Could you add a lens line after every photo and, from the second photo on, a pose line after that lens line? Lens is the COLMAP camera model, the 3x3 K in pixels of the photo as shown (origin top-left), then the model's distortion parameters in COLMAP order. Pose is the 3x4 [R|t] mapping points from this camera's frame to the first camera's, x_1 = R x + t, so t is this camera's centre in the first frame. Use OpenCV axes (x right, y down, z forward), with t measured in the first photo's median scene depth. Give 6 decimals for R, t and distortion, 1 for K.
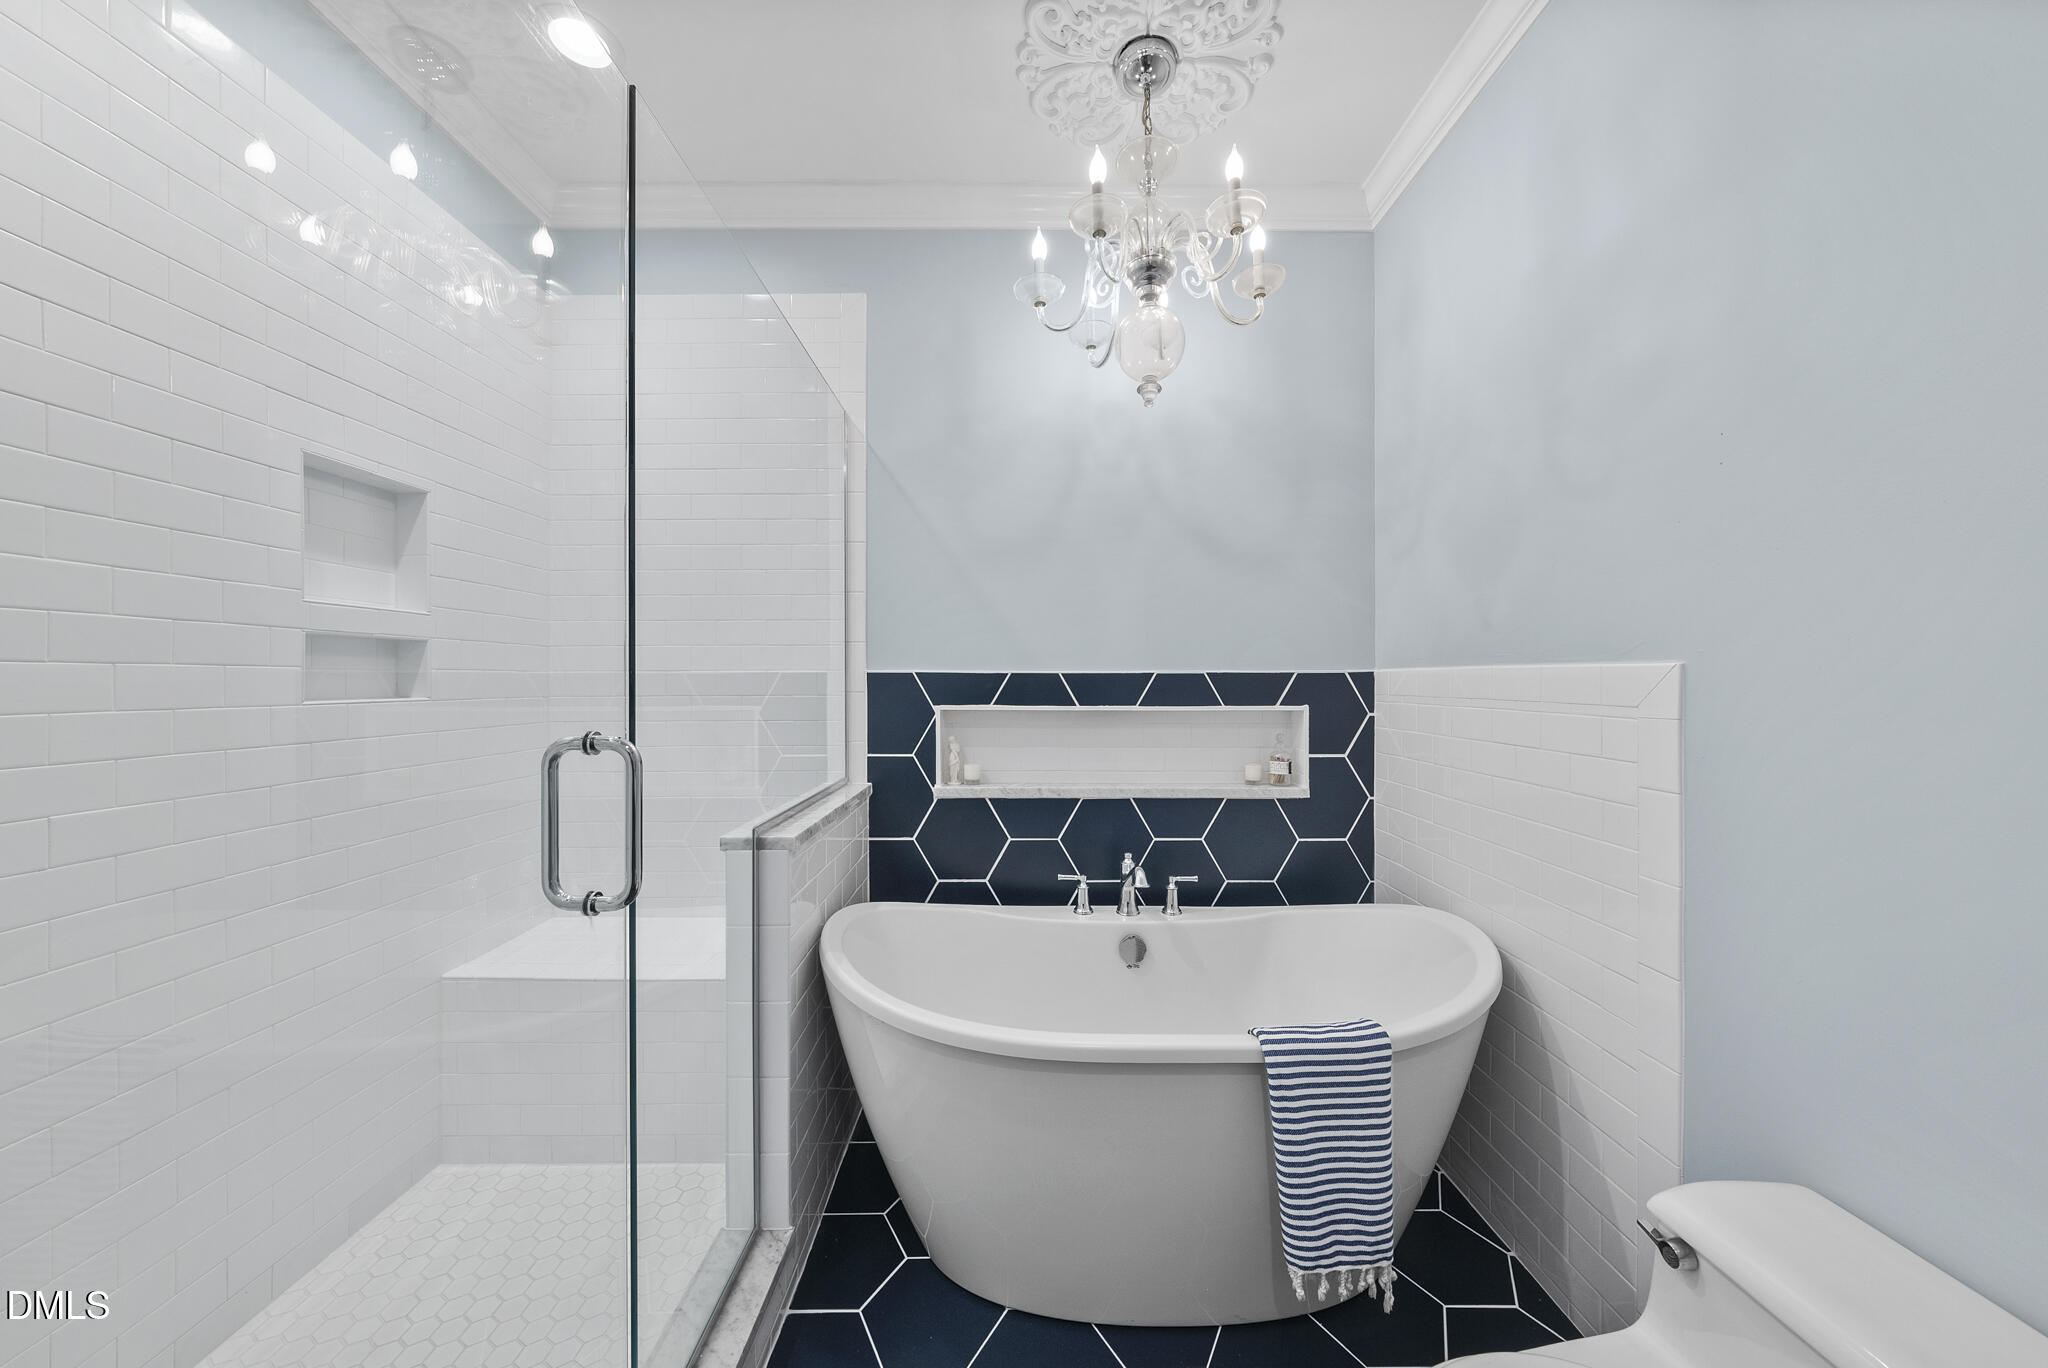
lens RADIAL K [[715.6, 0, 1027.0], [0, 715.6, 679.2], [0, 0, 1]] dist [-0.000616, -0.000027]
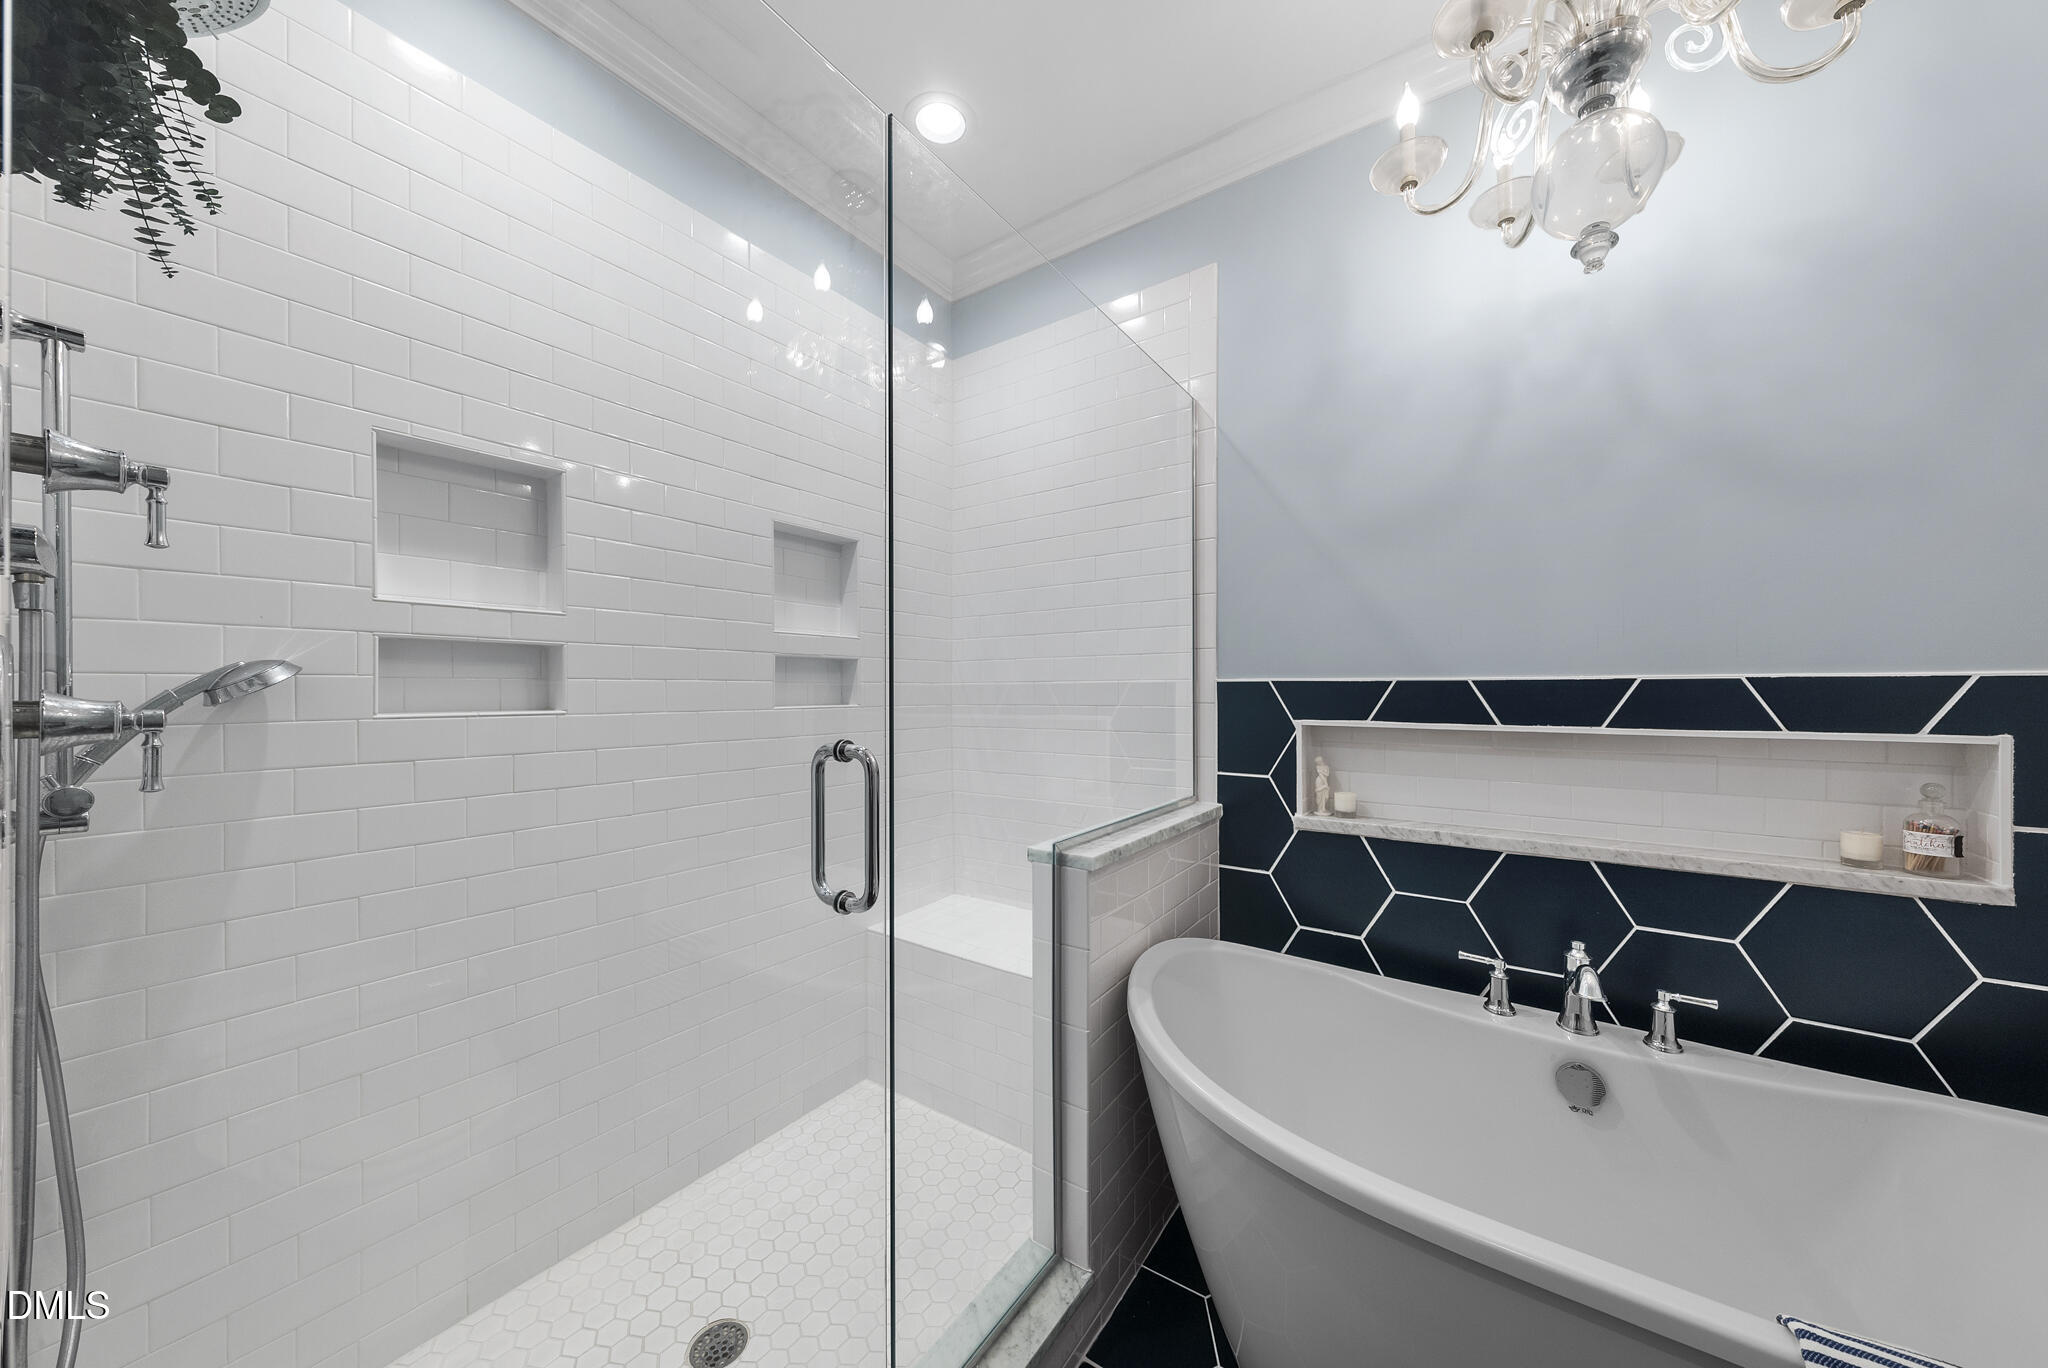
lens RADIAL K [[698.3, 0, 1032.5], [0, 698.3, 692.4], [0, 0, 1]] dist [-0.000845, -0.000127]
pose [[0.814048, 0.000199, -0.580798, 0.102707], [0.002561, 0.999989, 0.003933, -0.000016], [0.580792, -0.004689, 0.814038, 0.150147]]
